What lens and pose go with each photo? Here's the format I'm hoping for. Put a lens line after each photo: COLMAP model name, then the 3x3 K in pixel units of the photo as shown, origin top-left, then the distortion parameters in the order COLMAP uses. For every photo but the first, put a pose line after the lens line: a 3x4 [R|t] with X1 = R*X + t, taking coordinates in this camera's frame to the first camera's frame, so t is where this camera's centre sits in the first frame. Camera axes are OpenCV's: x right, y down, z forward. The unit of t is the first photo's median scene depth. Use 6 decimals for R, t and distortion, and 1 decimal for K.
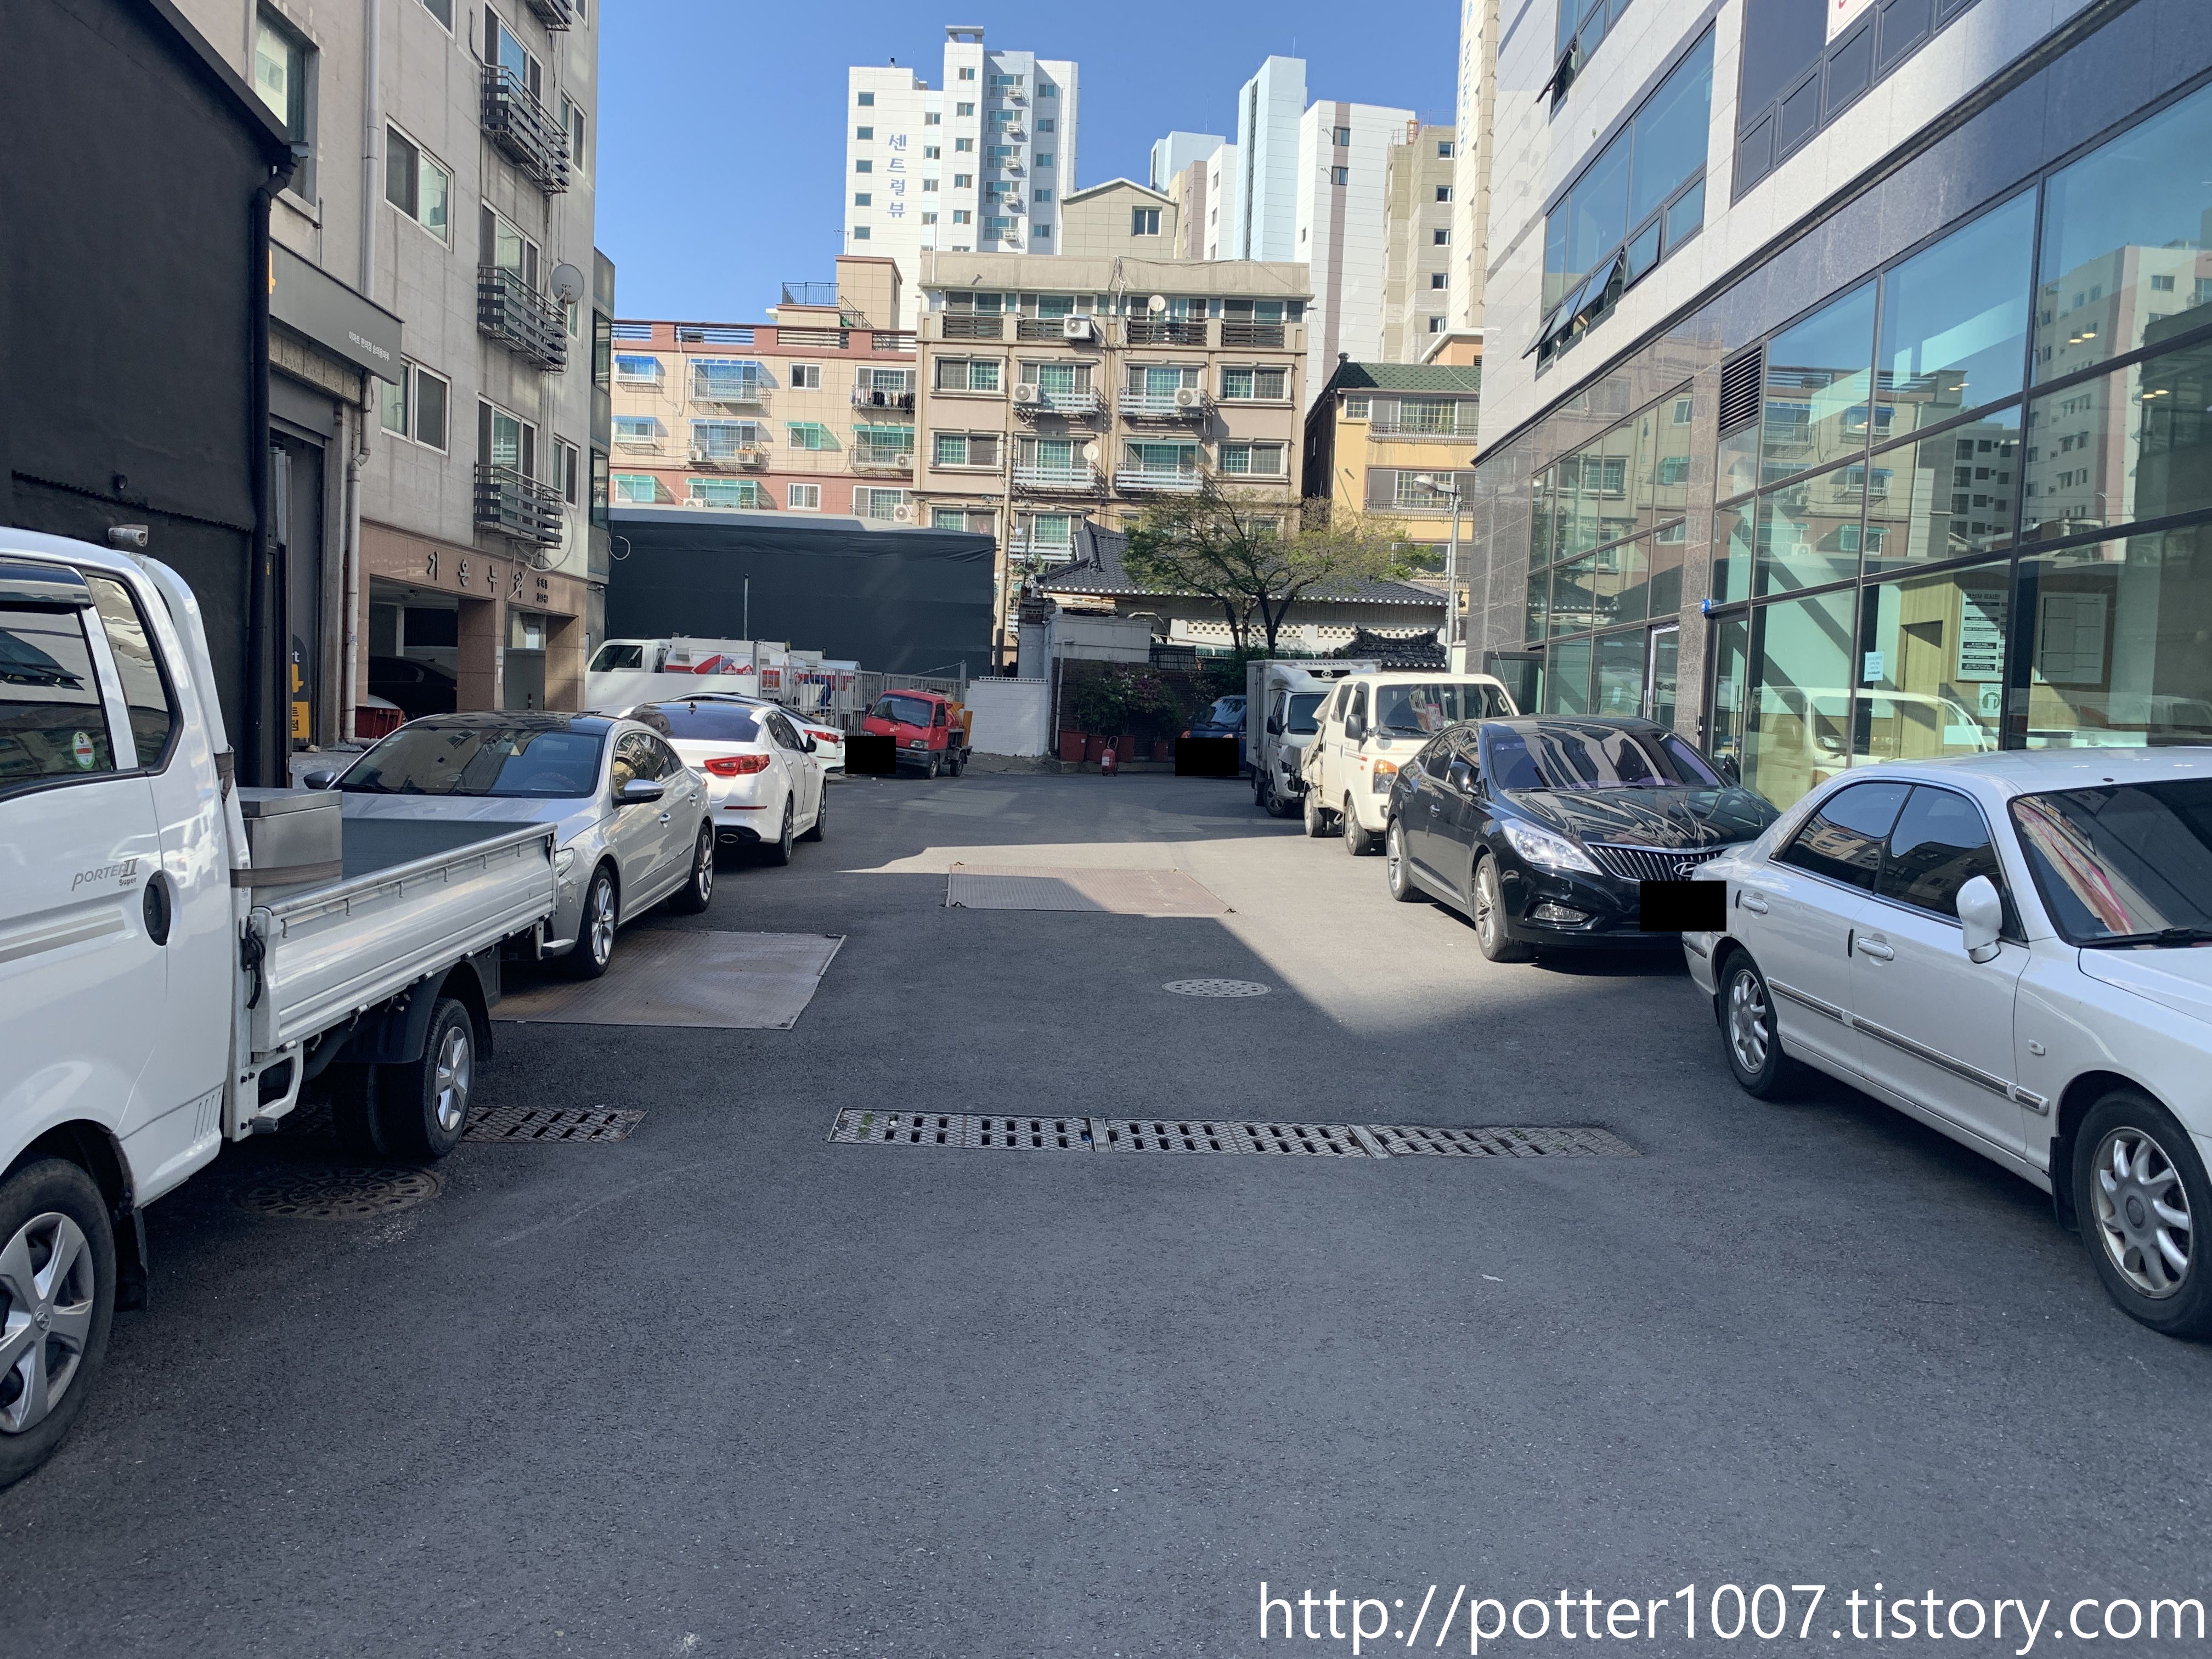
lens RADIAL K [[1644.8, 0, 1095.8], [0, 1644.8, 852.4], [0, 0, 1]] dist [0.009275, -0.015275]
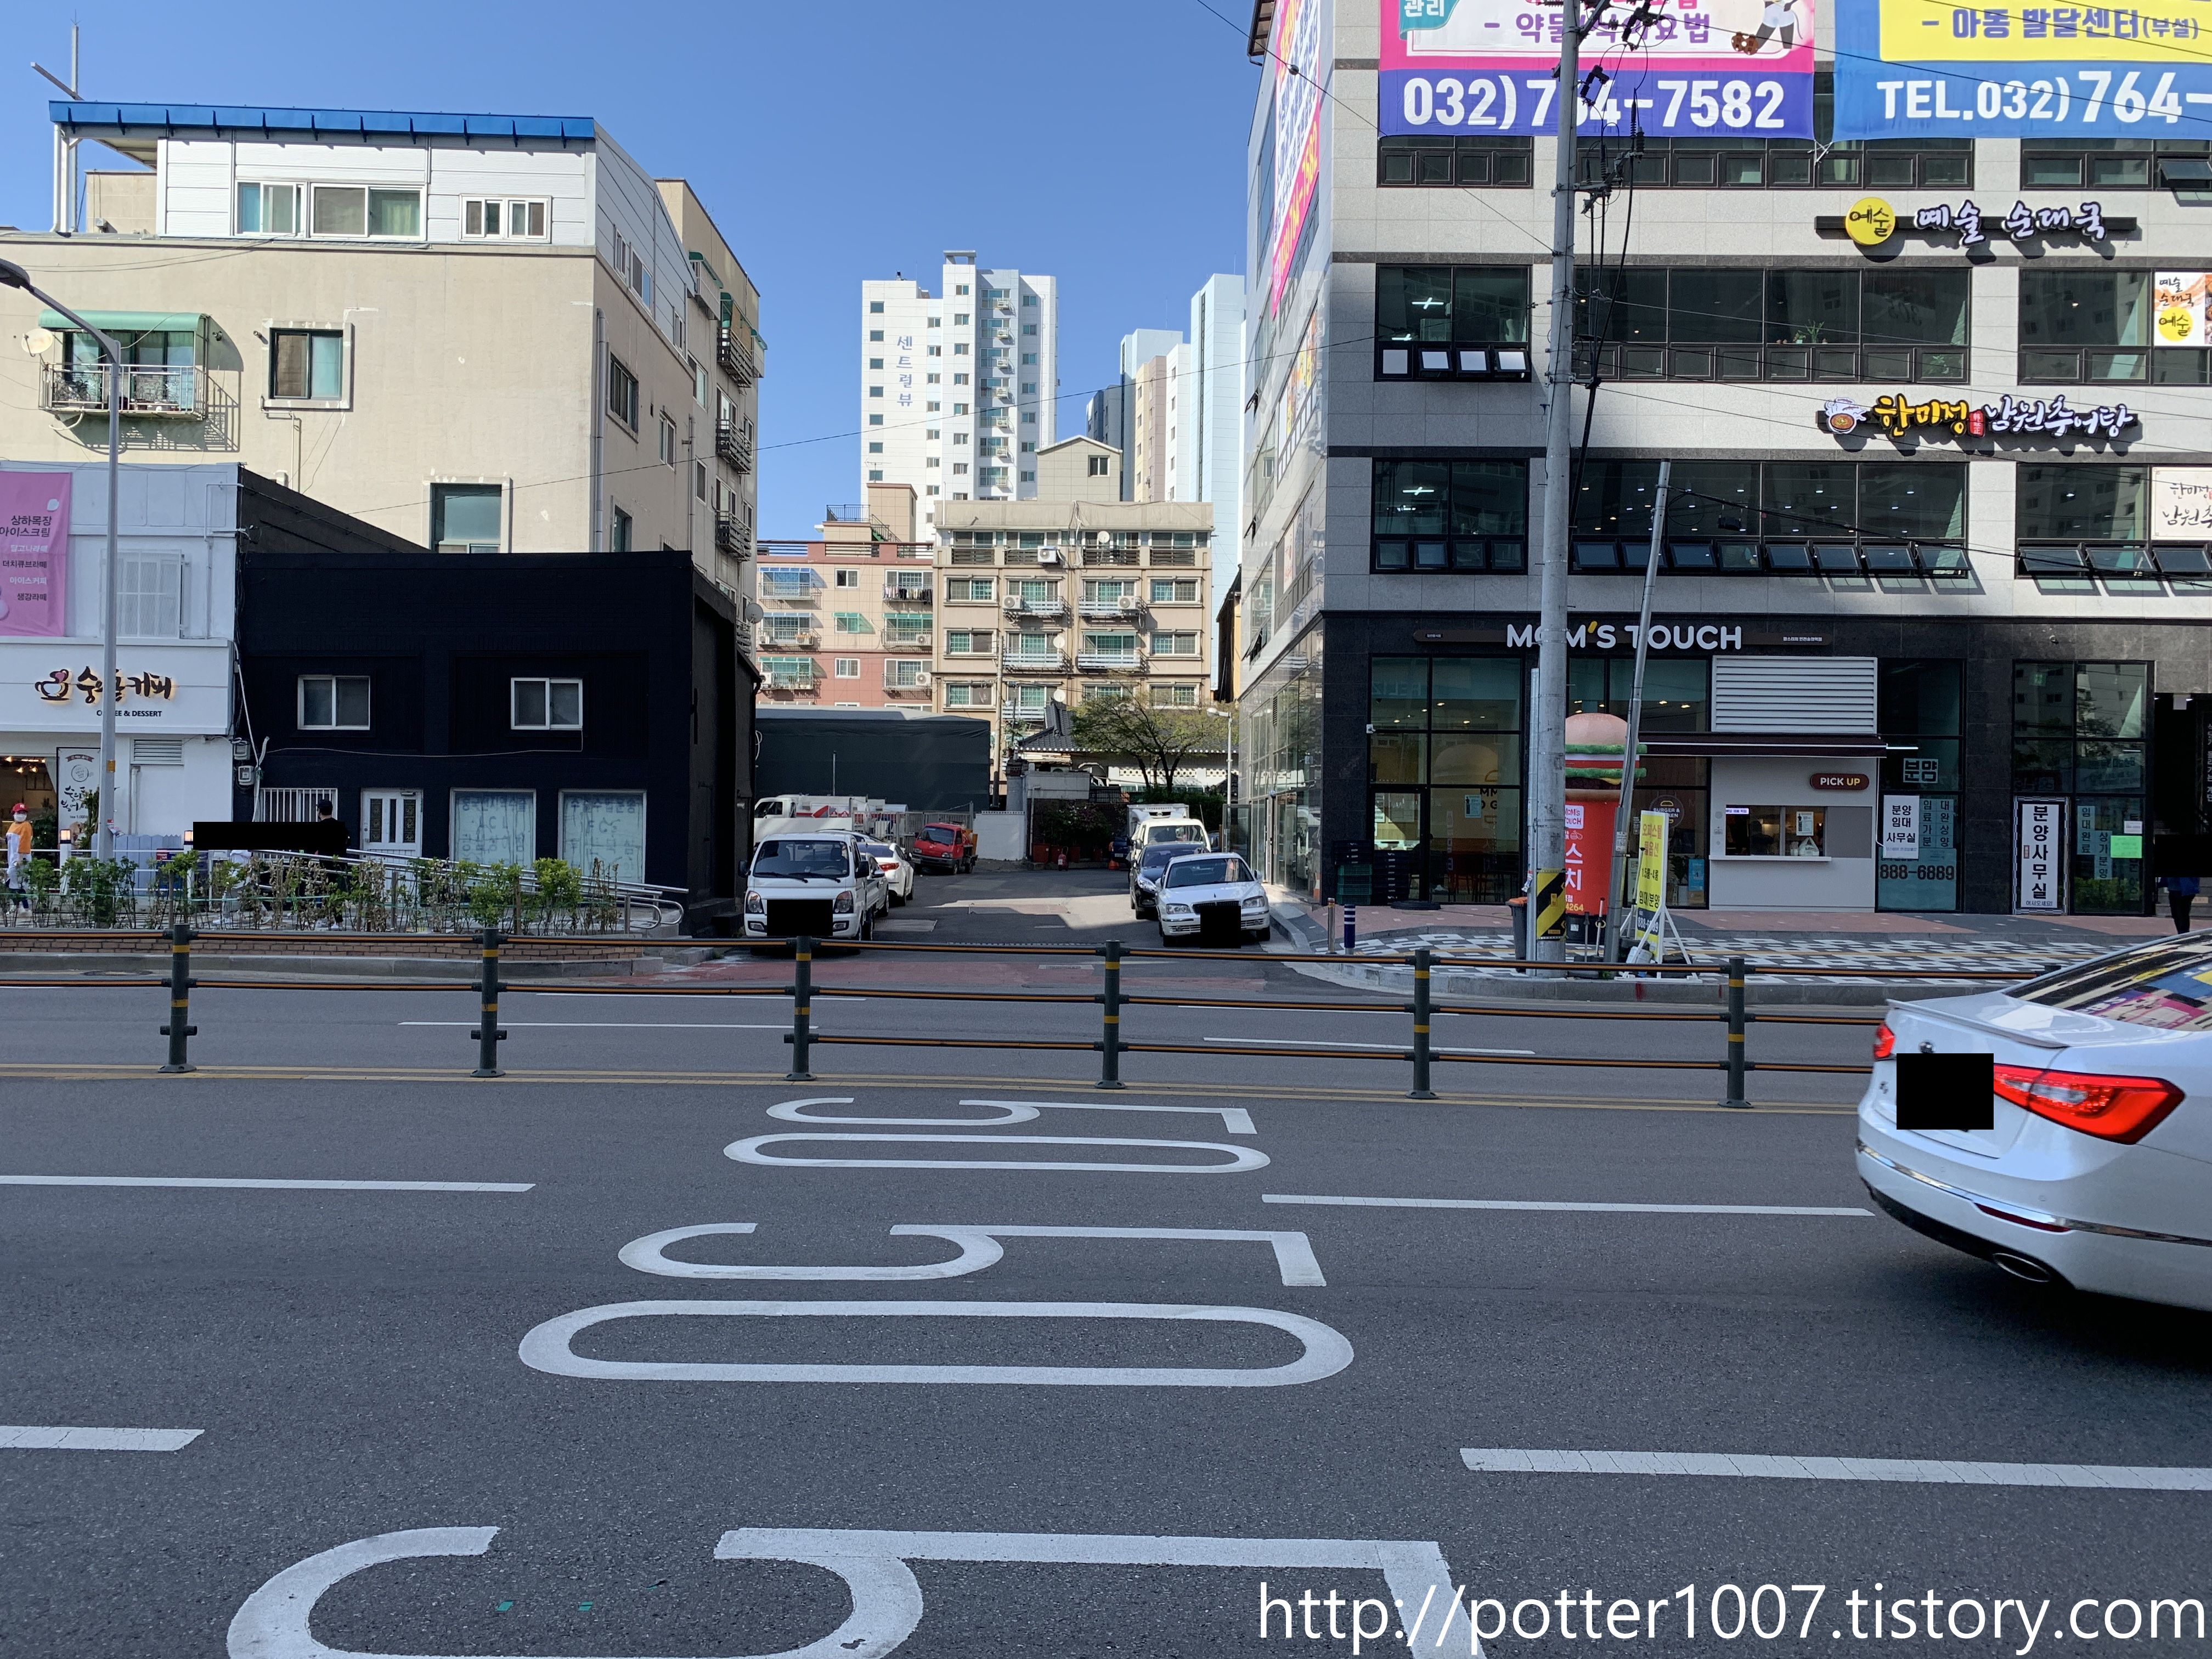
lens RADIAL K [[1644.8, 0, 1126.0], [0, 1644.8, 839.2], [0, 0, 1]] dist [0.009275, -0.015275]
pose [[0.999511, -0.028248, 0.013444, 0.030147], [0.029115, 0.997166, -0.069364, 0.022719], [-0.011447, 0.069721, 0.997501, -0.384328]]
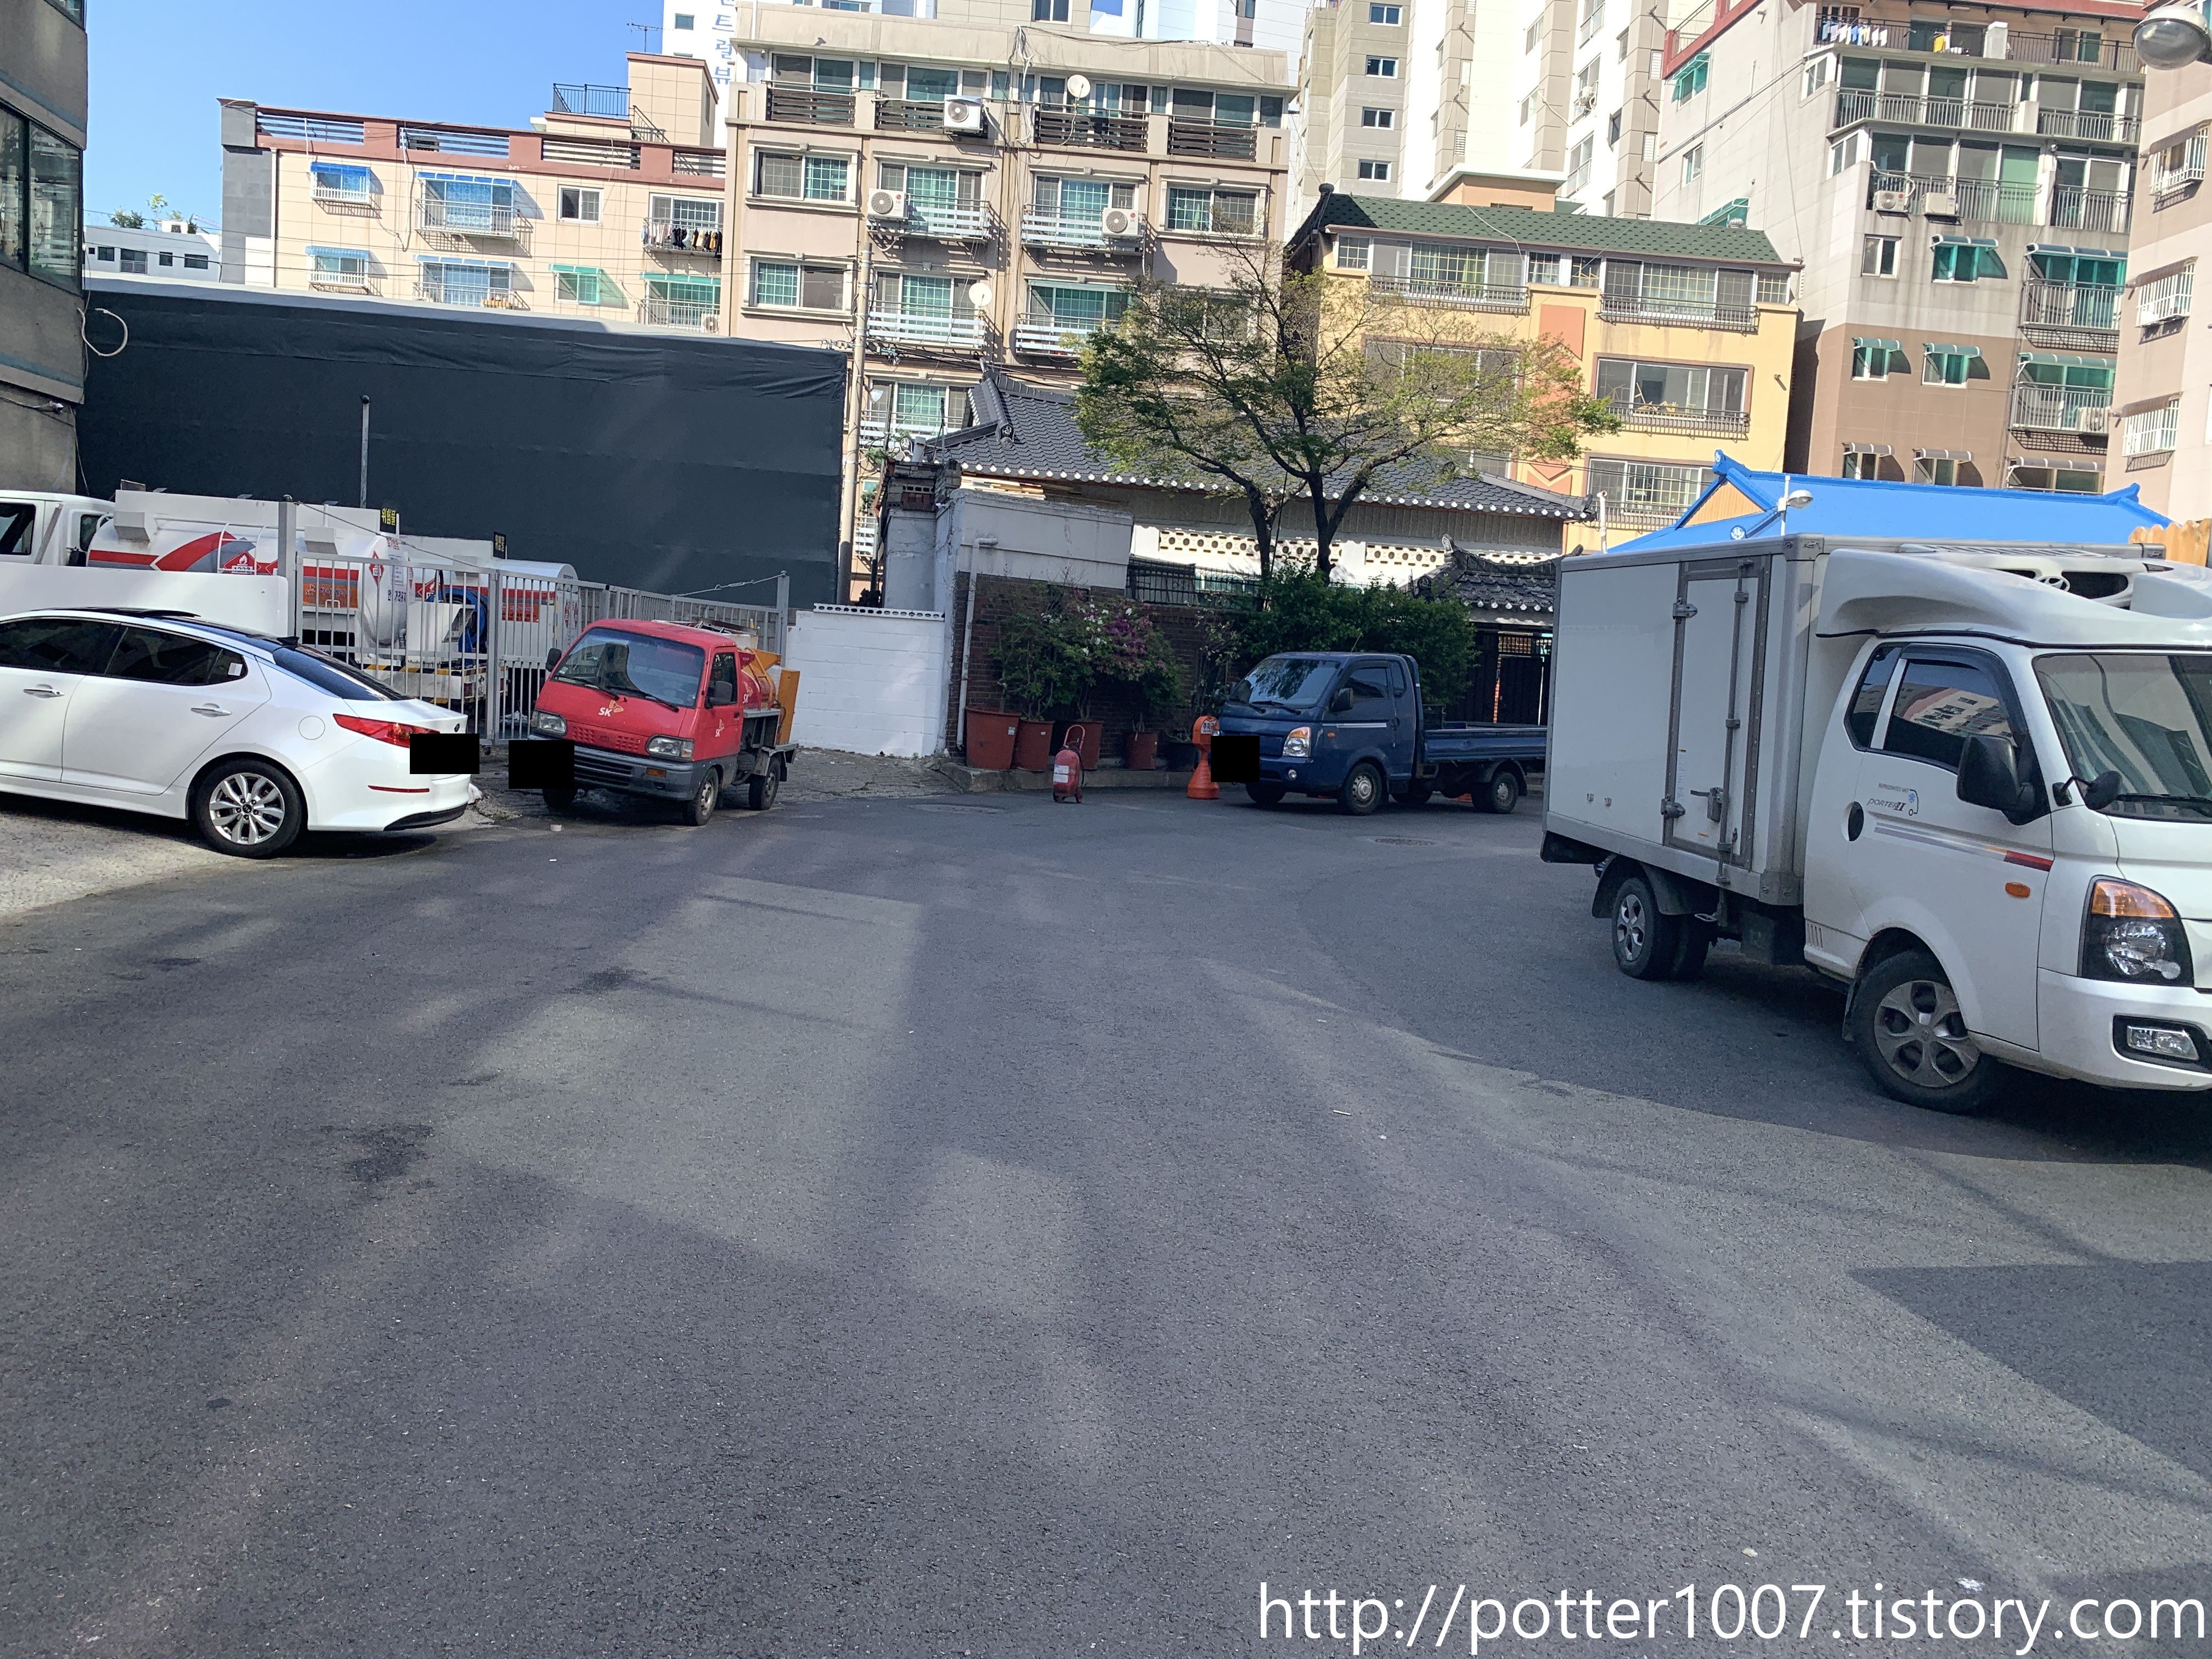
lens RADIAL K [[1644.8, 0, 1095.2], [0, 1644.8, 827.6], [0, 0, 1]] dist [0.009275, -0.015275]
pose [[0.994776, 0.014547, 0.101038, -0.021393], [-0.015814, 0.999806, 0.011743, -0.027535], [-0.100848, -0.013280, 0.994813, 0.298734]]
